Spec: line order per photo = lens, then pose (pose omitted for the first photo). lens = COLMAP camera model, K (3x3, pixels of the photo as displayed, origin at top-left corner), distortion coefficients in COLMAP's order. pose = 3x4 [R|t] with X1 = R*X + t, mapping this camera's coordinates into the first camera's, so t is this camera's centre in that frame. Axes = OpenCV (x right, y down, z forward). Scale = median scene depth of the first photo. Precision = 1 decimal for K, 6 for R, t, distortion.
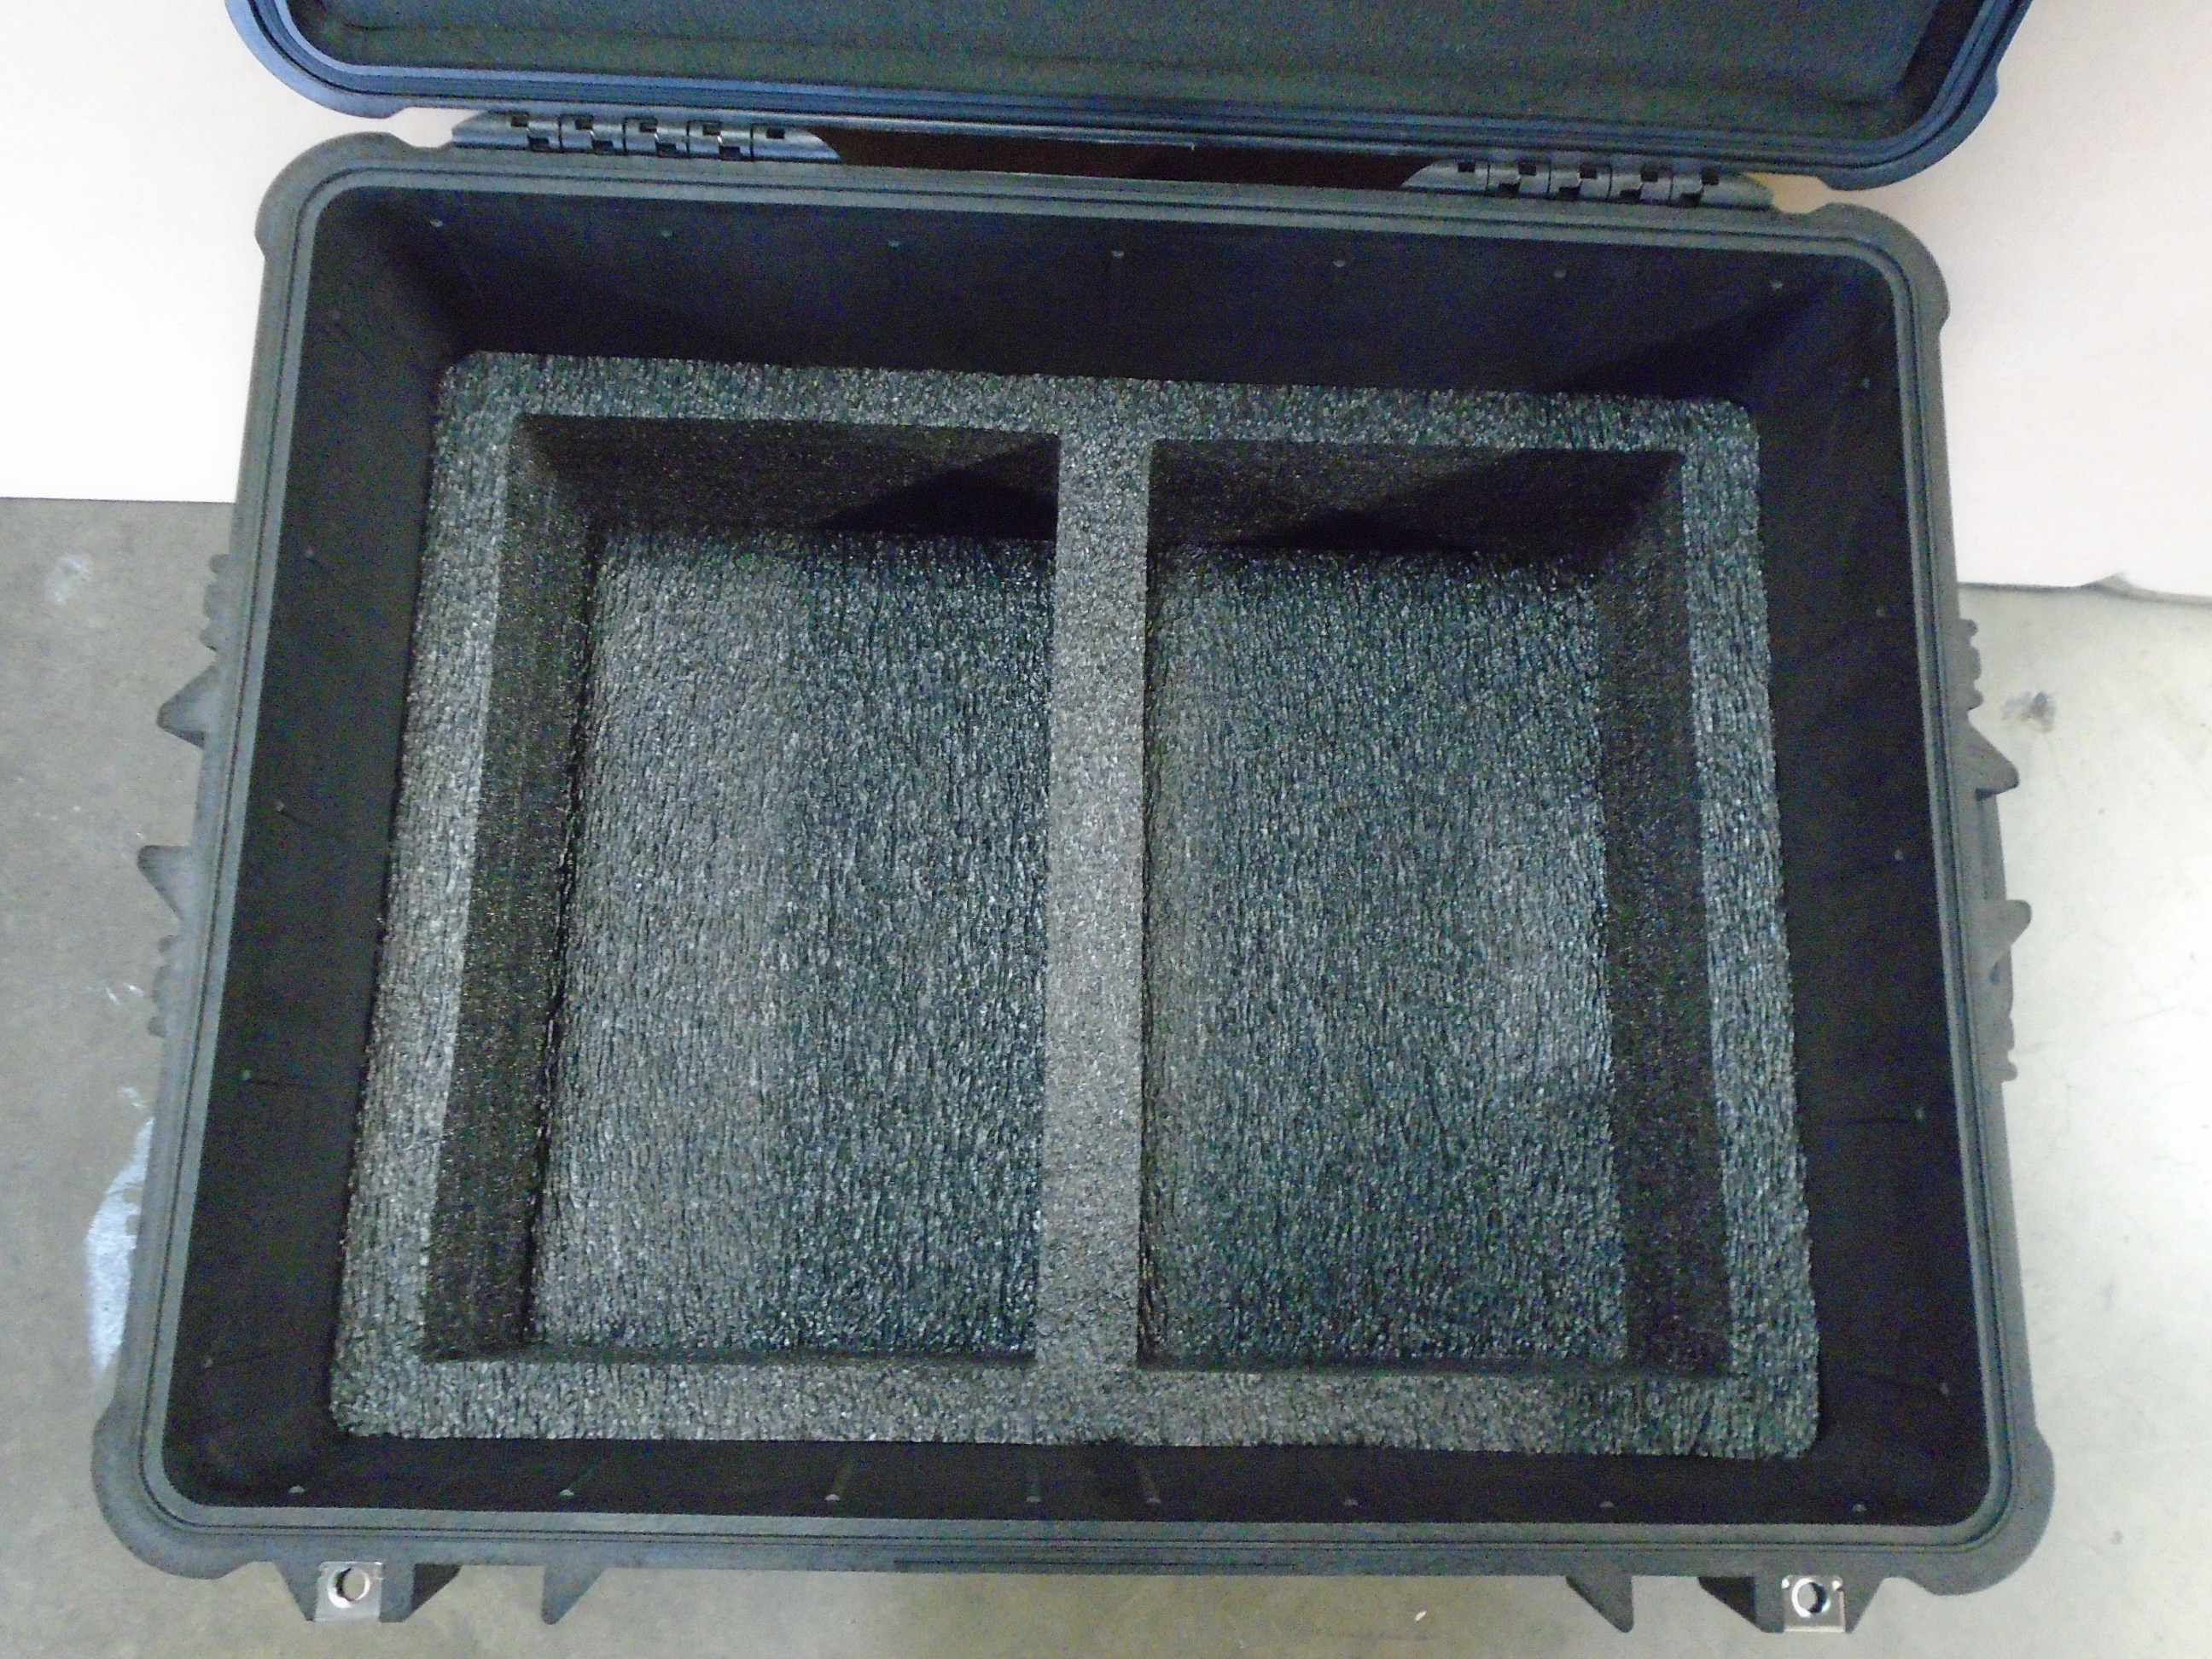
lens RADIAL K [[1704.5, 0, 1096.6], [0, 1704.5, 824.0], [0, 0, 1]] dist [-0.008793, -0.002315]
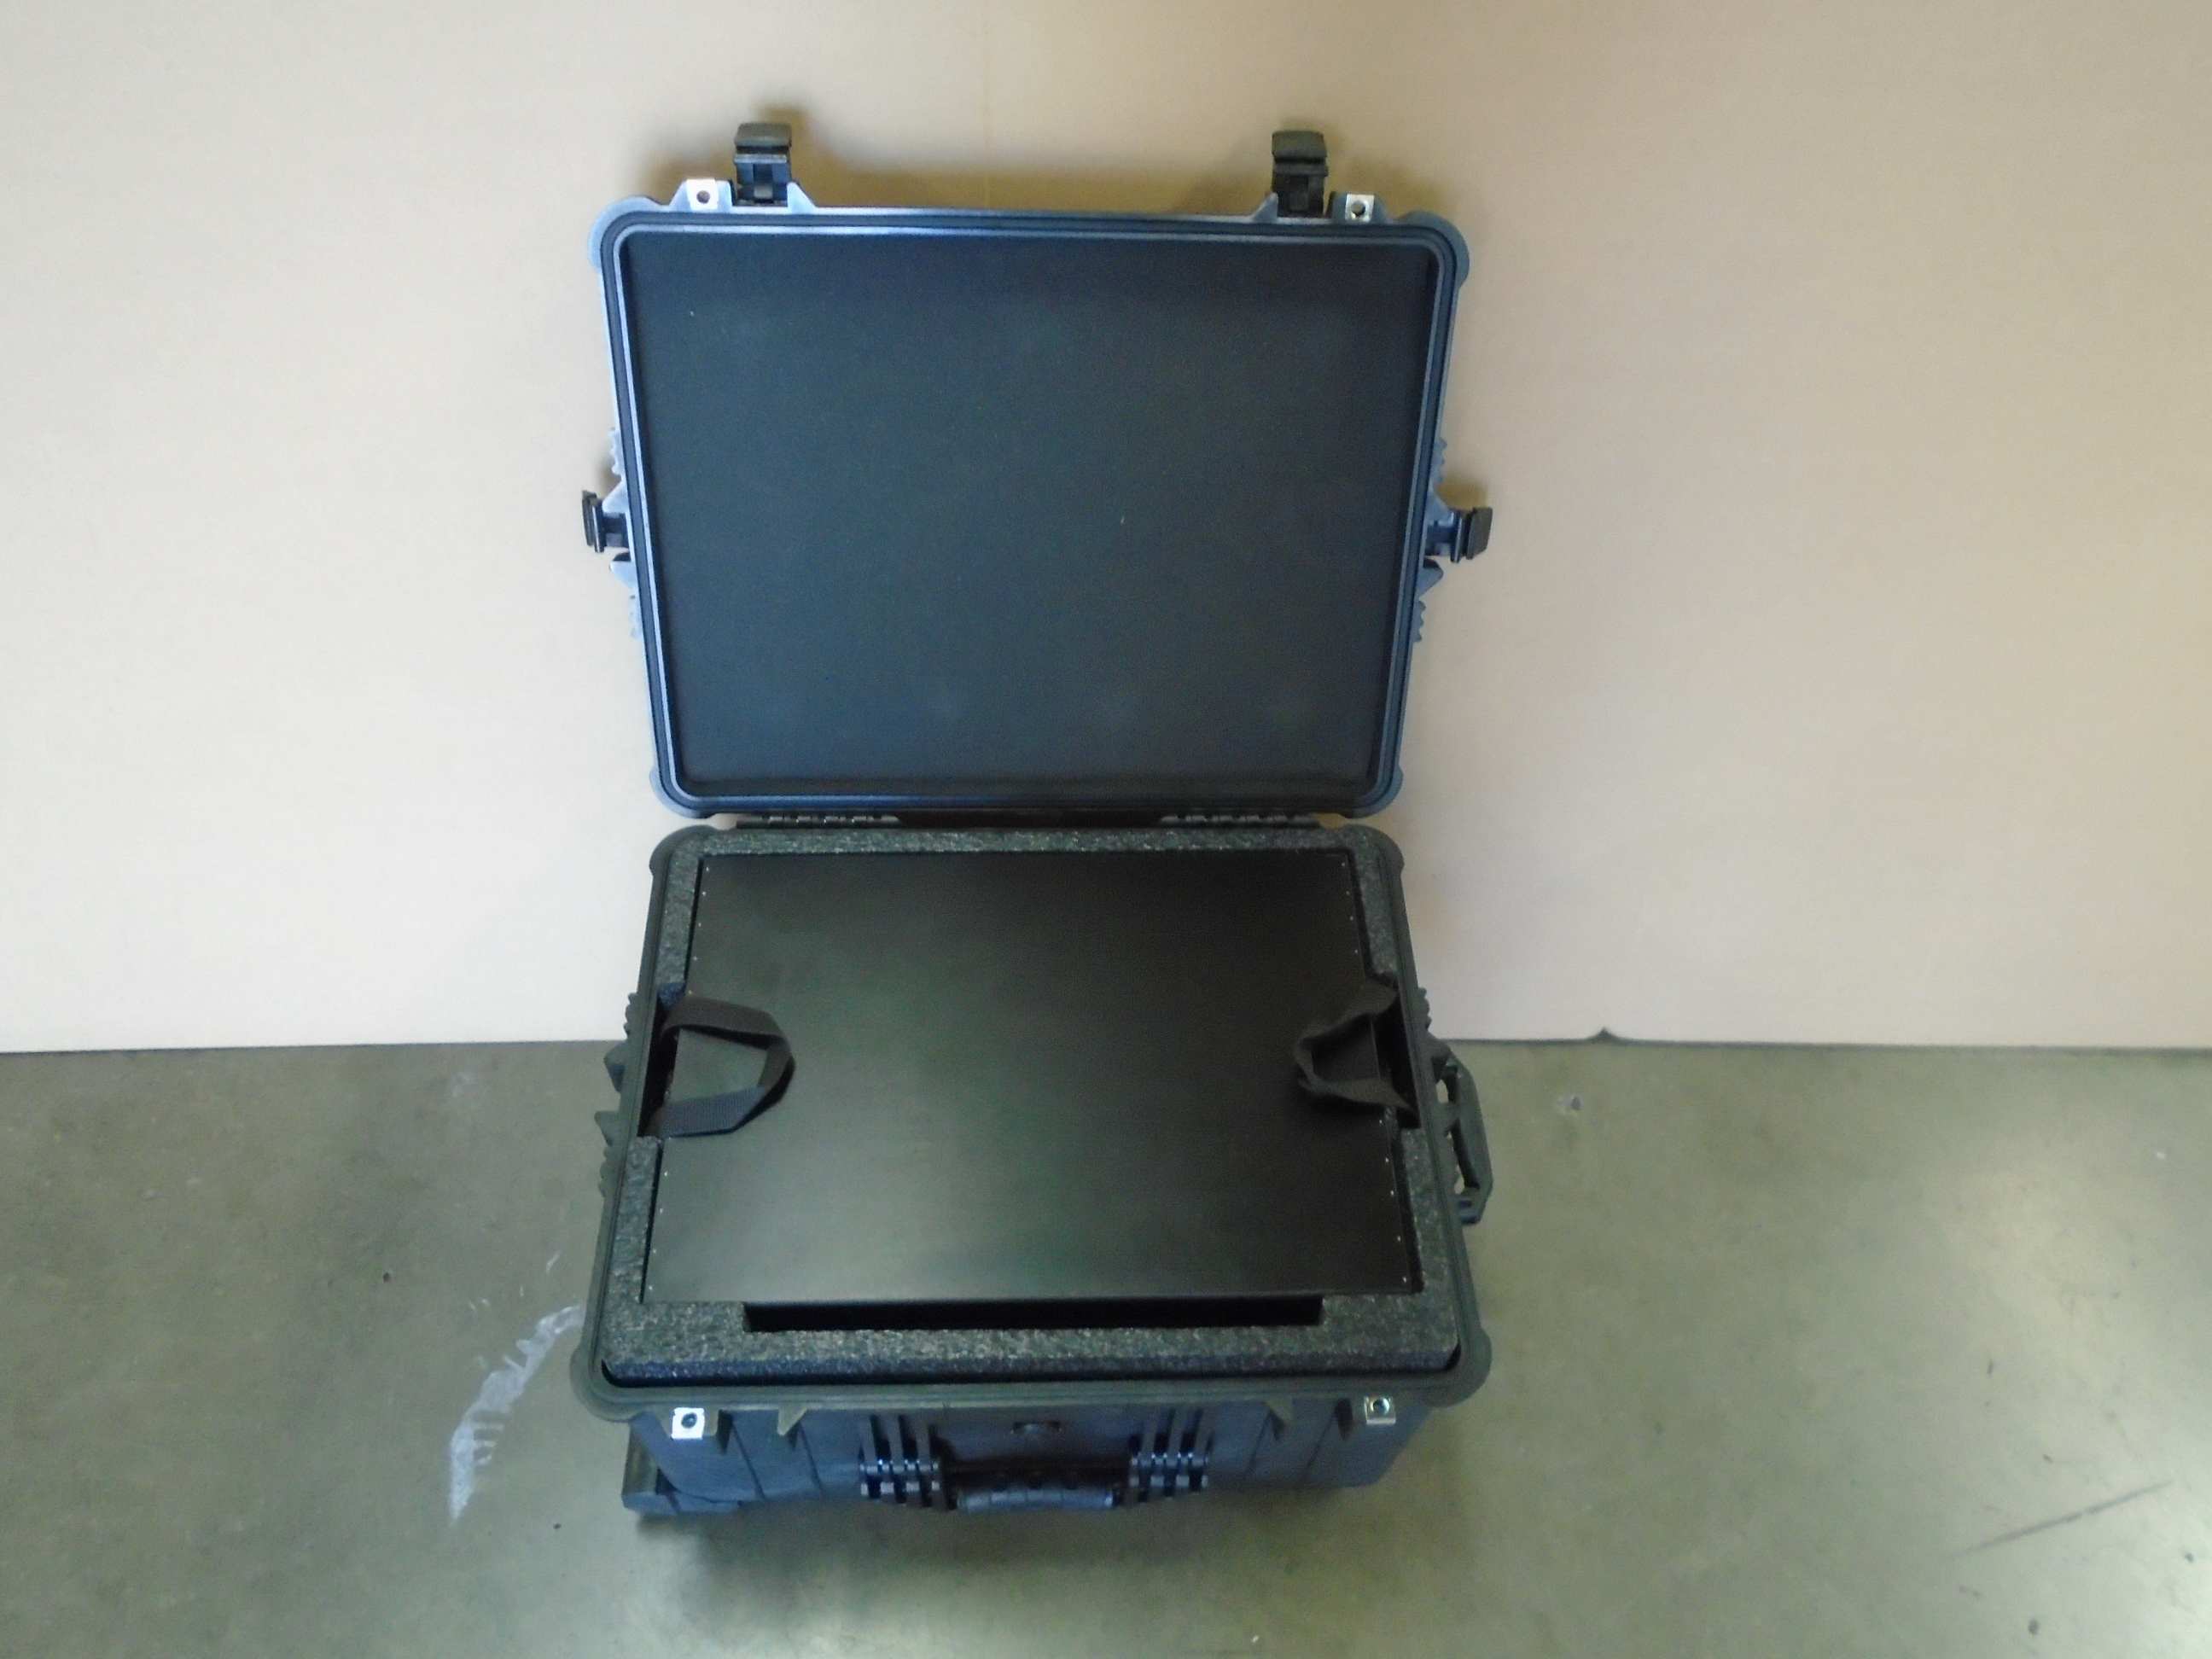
lens RADIAL K [[1704.5, 0, 1096.6], [0, 1704.5, 824.0], [0, 0, 1]] dist [-0.008793, -0.002315]
pose [[0.998468, -0.048720, 0.026237, 0.037814], [0.055293, 0.897108, -0.438339, 0.526668], [-0.002181, 0.439118, 0.898427, -0.892721]]
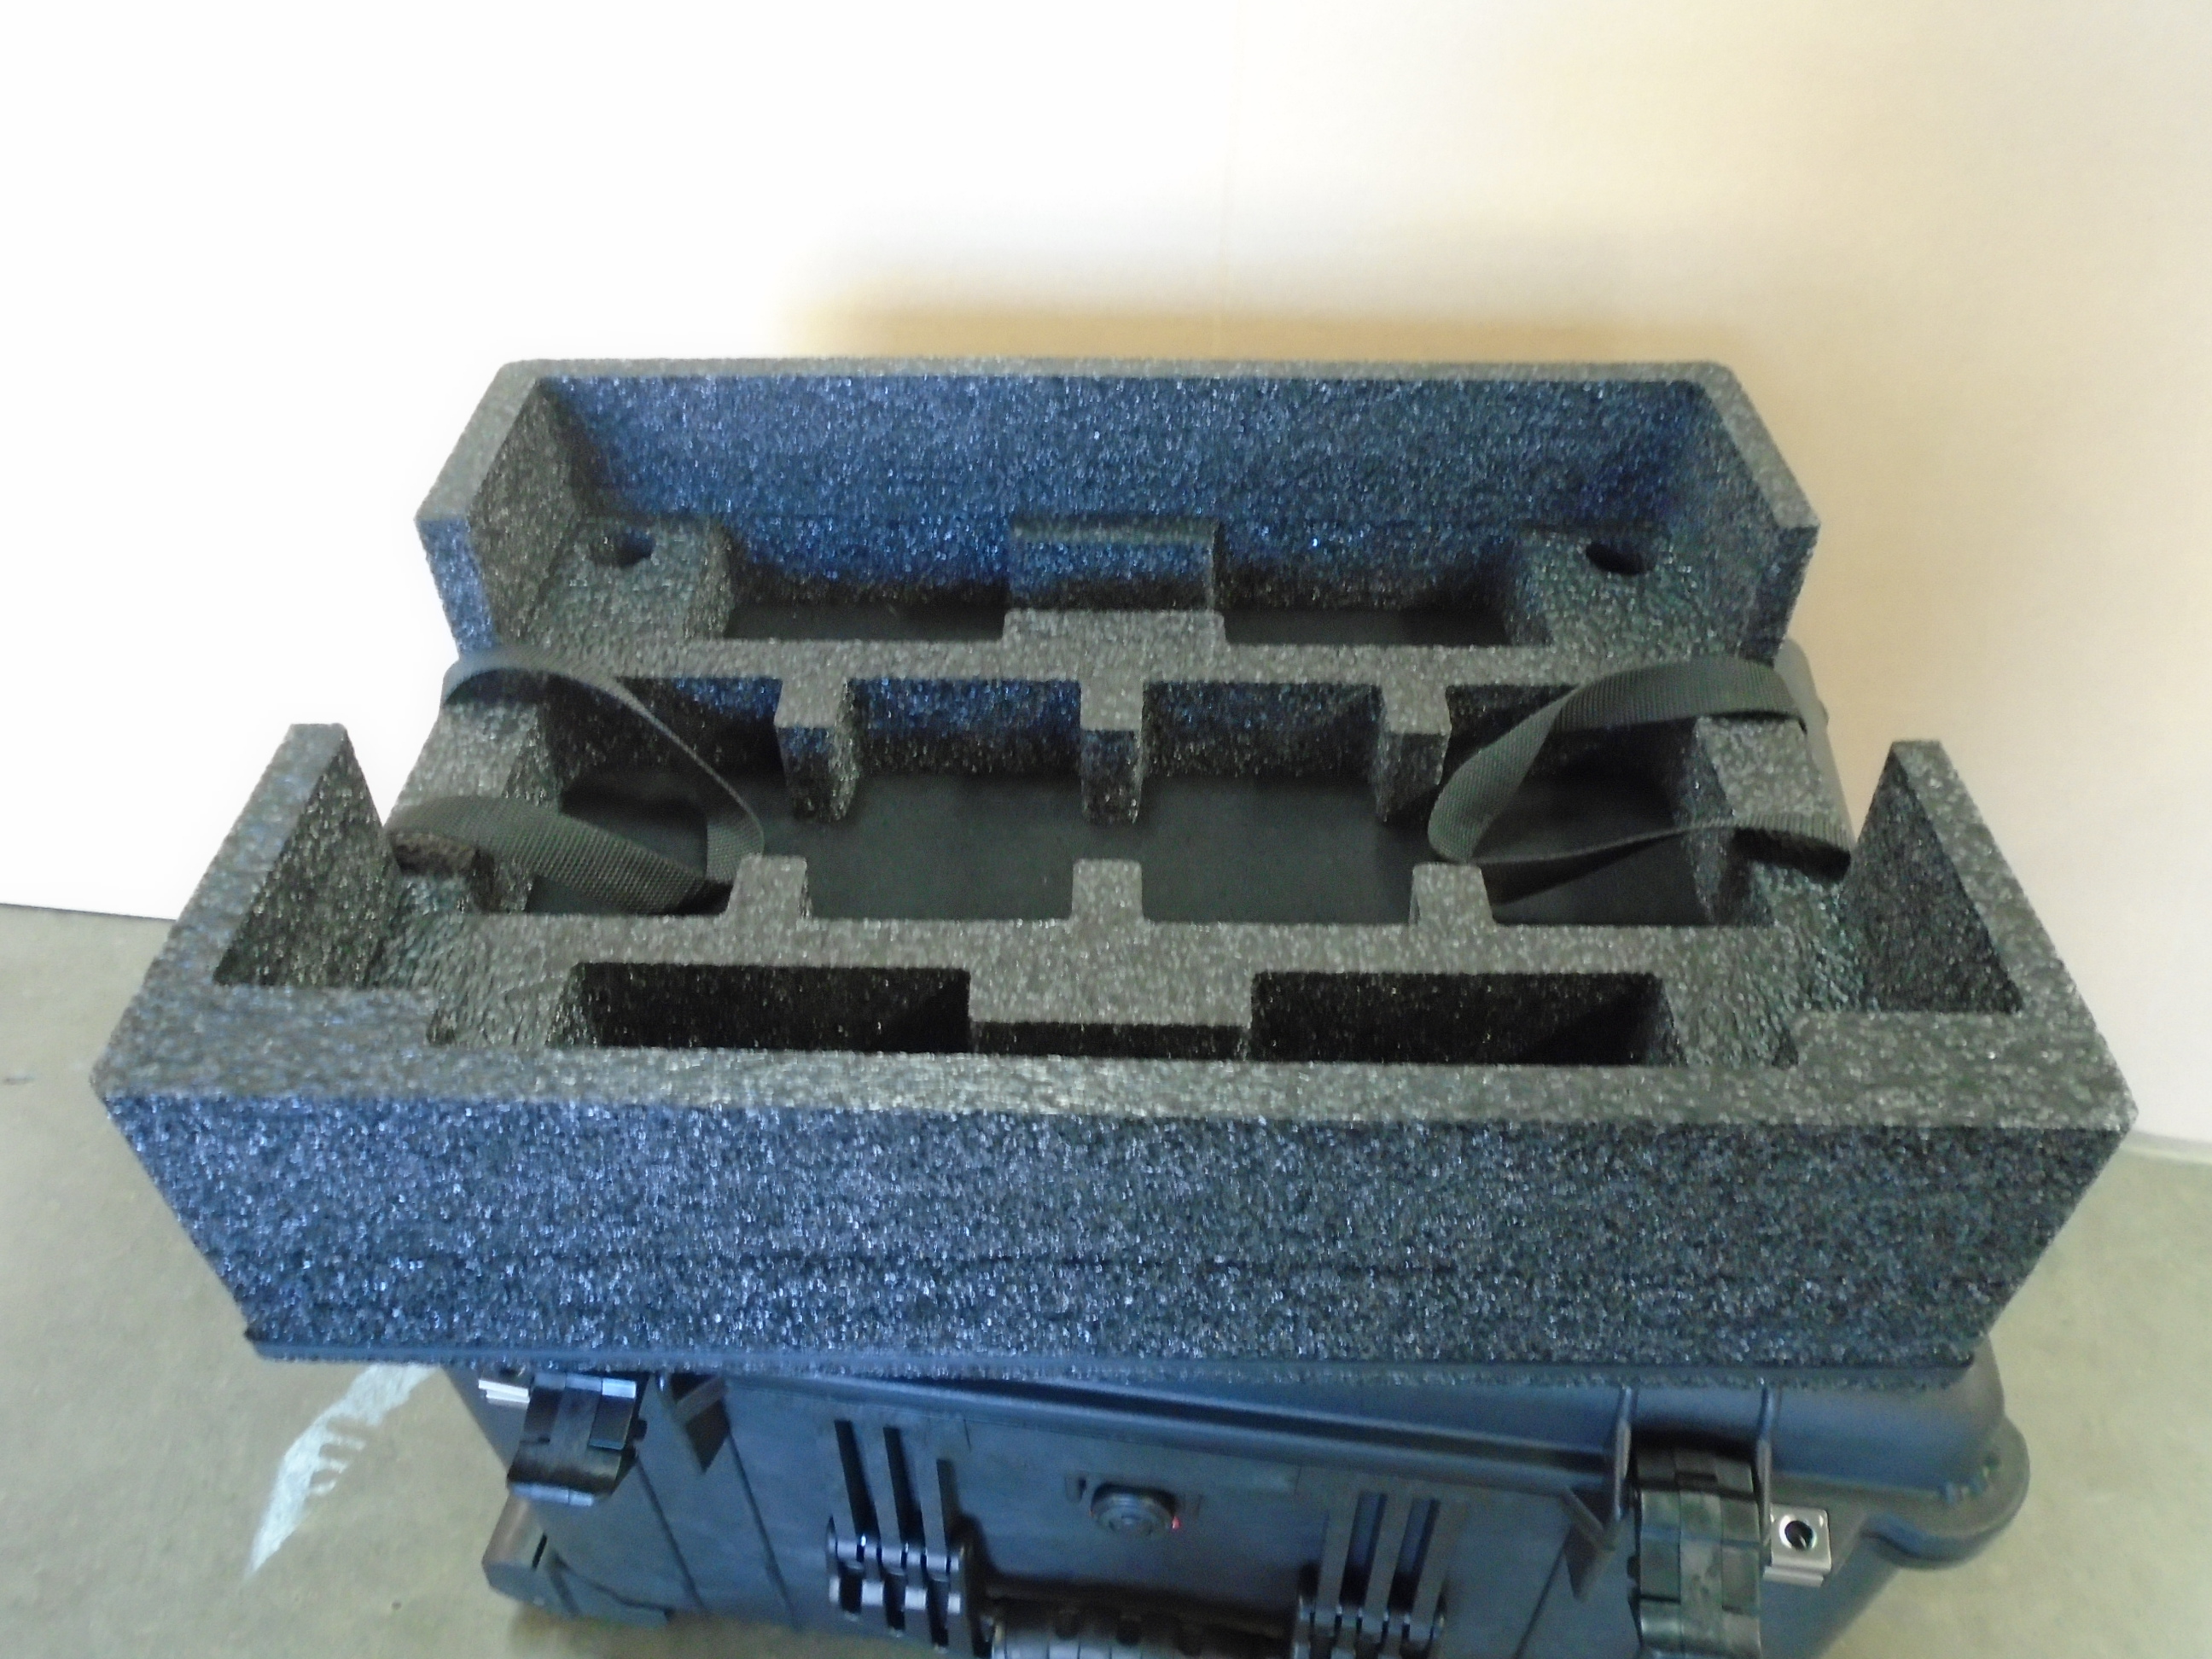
lens RADIAL K [[1704.5, 0, 1096.6], [0, 1704.5, 824.0], [0, 0, 1]] dist [-0.008793, -0.002315]
pose [[0.998948, -0.036155, -0.028203, 0.018996], [0.012882, 0.811571, -0.584111, 0.565790], [0.044007, 0.583133, 0.811184, 0.113543]]
